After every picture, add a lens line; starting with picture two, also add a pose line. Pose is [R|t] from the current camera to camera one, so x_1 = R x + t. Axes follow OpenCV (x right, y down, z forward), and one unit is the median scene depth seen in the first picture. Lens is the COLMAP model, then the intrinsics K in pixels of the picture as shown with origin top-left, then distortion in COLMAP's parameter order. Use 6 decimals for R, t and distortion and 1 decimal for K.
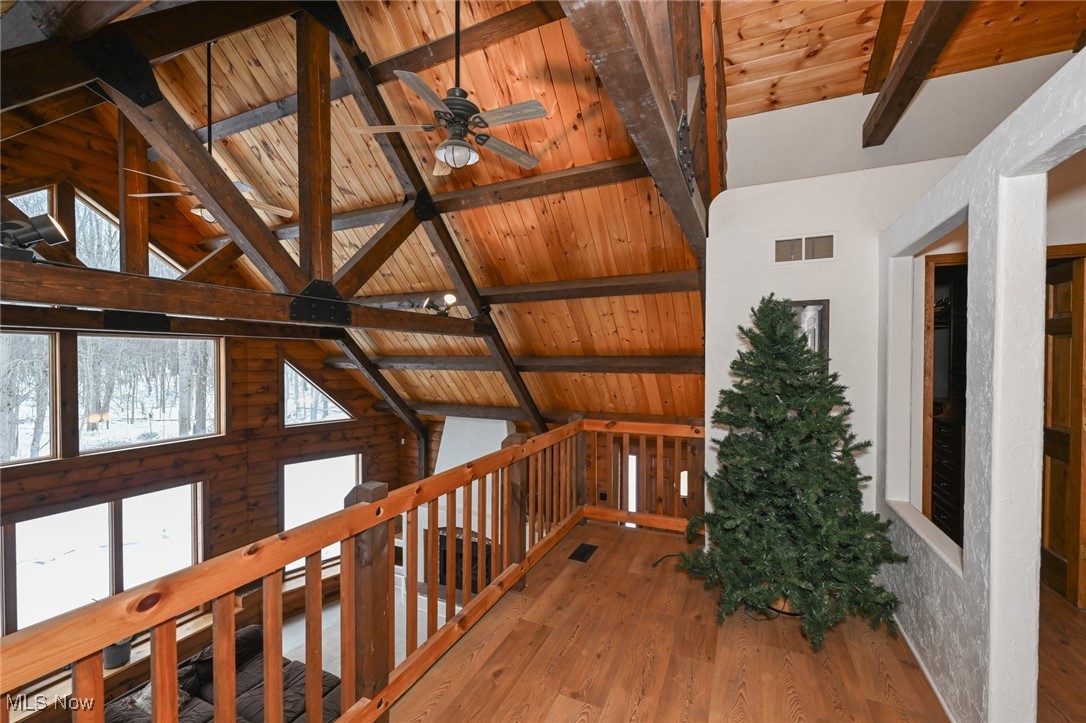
lens RADIAL K [[435.5, 0, 543.0], [0, 435.5, 361.5], [0, 0, 1]] dist [0.000978, -0.000002]
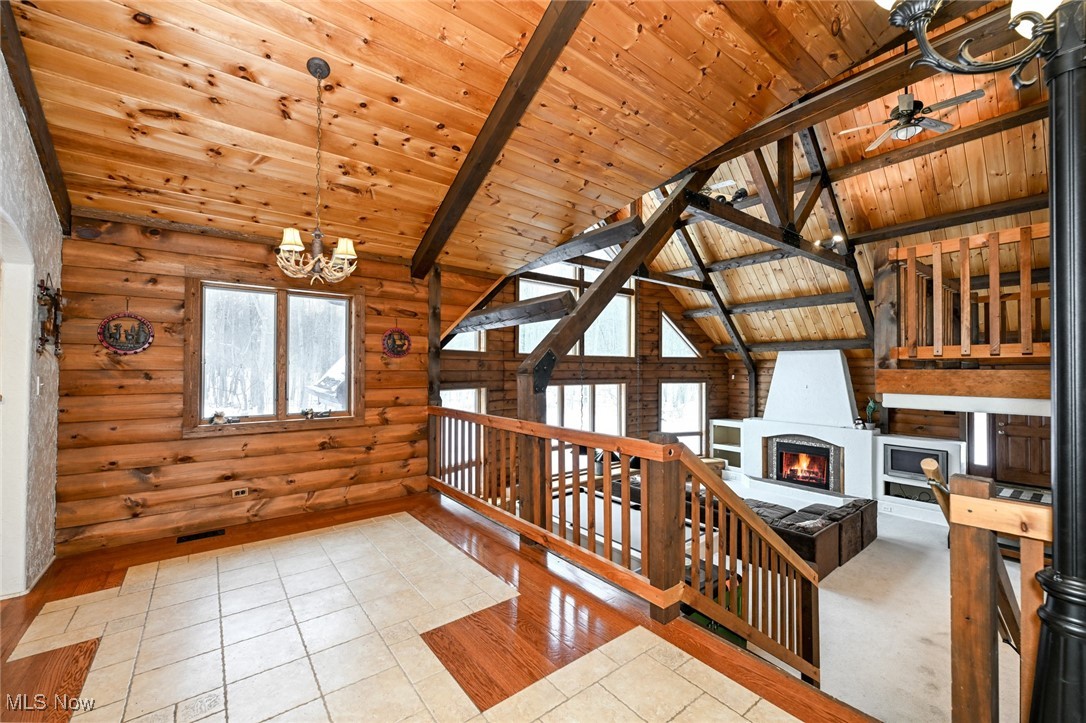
lens RADIAL K [[432.1, 0, 540.7], [0, 432.1, 364.8], [0, 0, 1]] dist [-0.001269, -0.000464]
pose [[0.891155, -0.004521, -0.453676, -0.303170], [-0.007046, 0.999692, -0.023804, 0.221505], [0.453644, 0.024410, 0.890849, -0.513161]]
